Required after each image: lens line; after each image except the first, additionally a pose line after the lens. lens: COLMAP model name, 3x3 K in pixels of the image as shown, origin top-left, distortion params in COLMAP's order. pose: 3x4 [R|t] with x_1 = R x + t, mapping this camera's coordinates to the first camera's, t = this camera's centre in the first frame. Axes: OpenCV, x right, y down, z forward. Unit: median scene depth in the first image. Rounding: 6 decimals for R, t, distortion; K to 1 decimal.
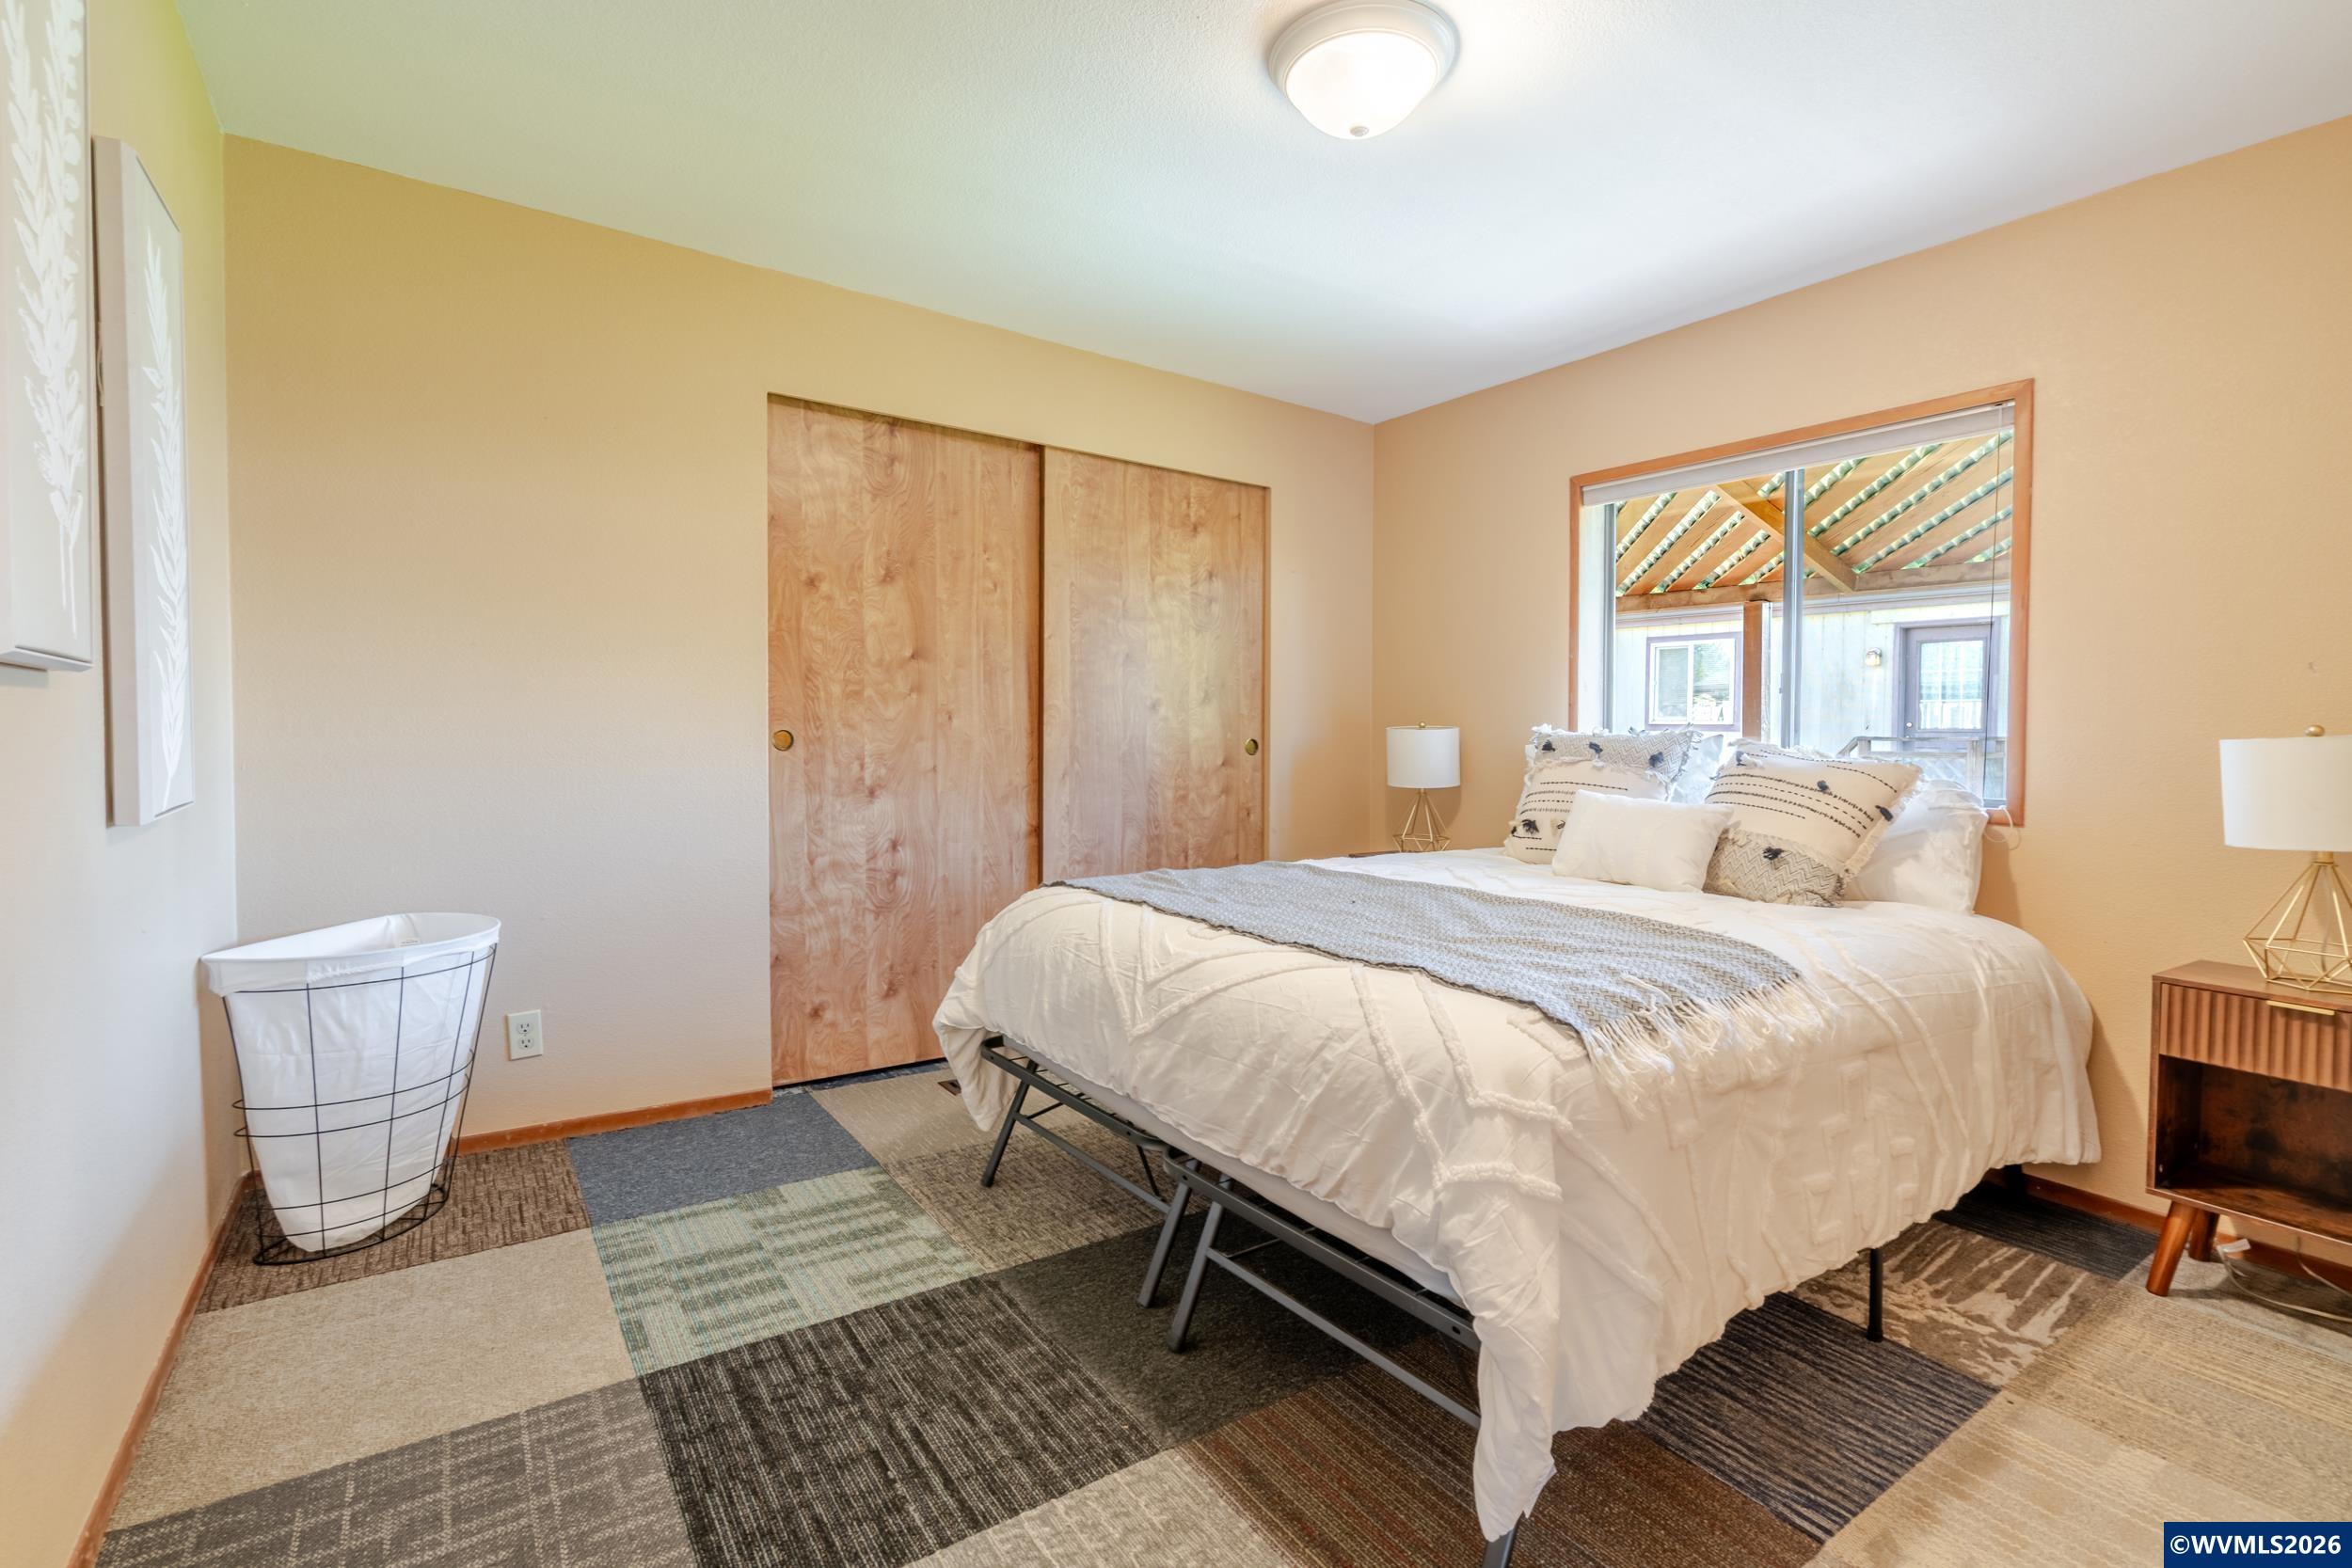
lens RADIAL K [[1092.5, 0, 1133.2], [0, 1092.5, 665.4], [0, 0, 1]] dist [-0.003518, 0.001780]
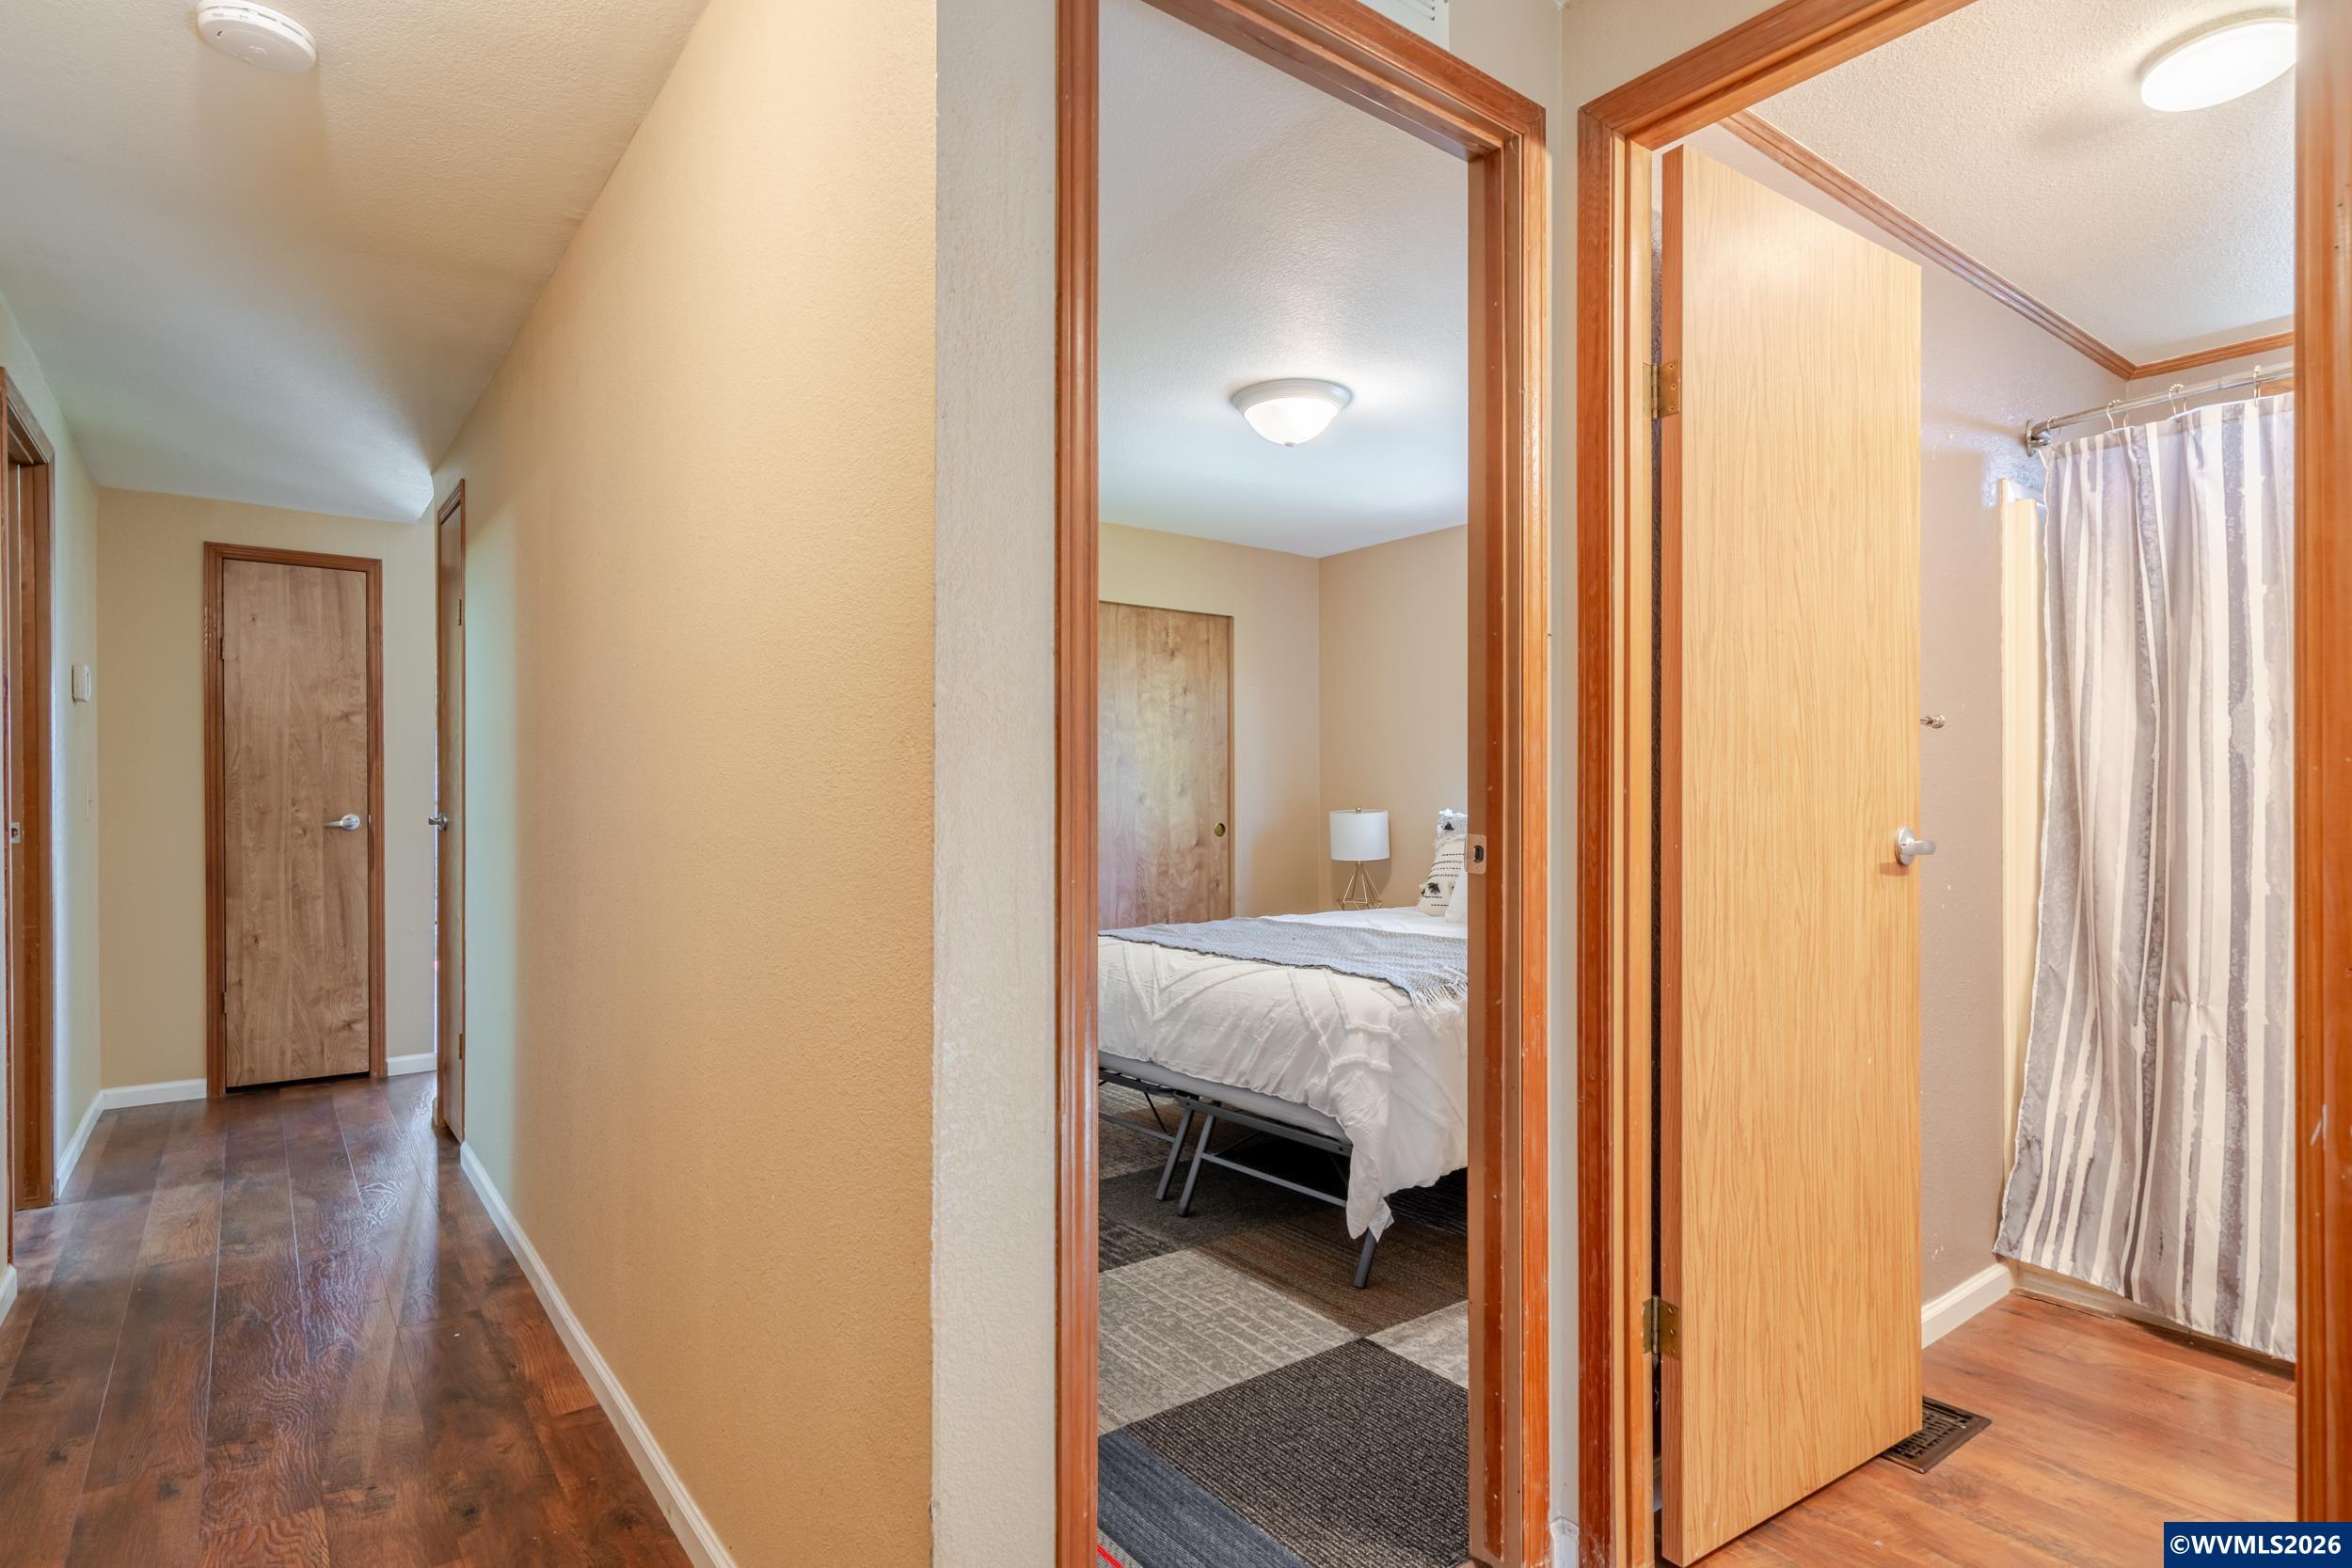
lens RADIAL K [[1224.4, 0, 1176.0], [0, 1224.4, 784.0], [0, 0, 1]] dist [0.001310, 0.000035]
pose [[0.996688, -0.015965, 0.079732, -0.102207], [0.012398, 0.998908, 0.045042, -0.081694], [-0.080364, -0.043904, 0.995798, -0.745211]]
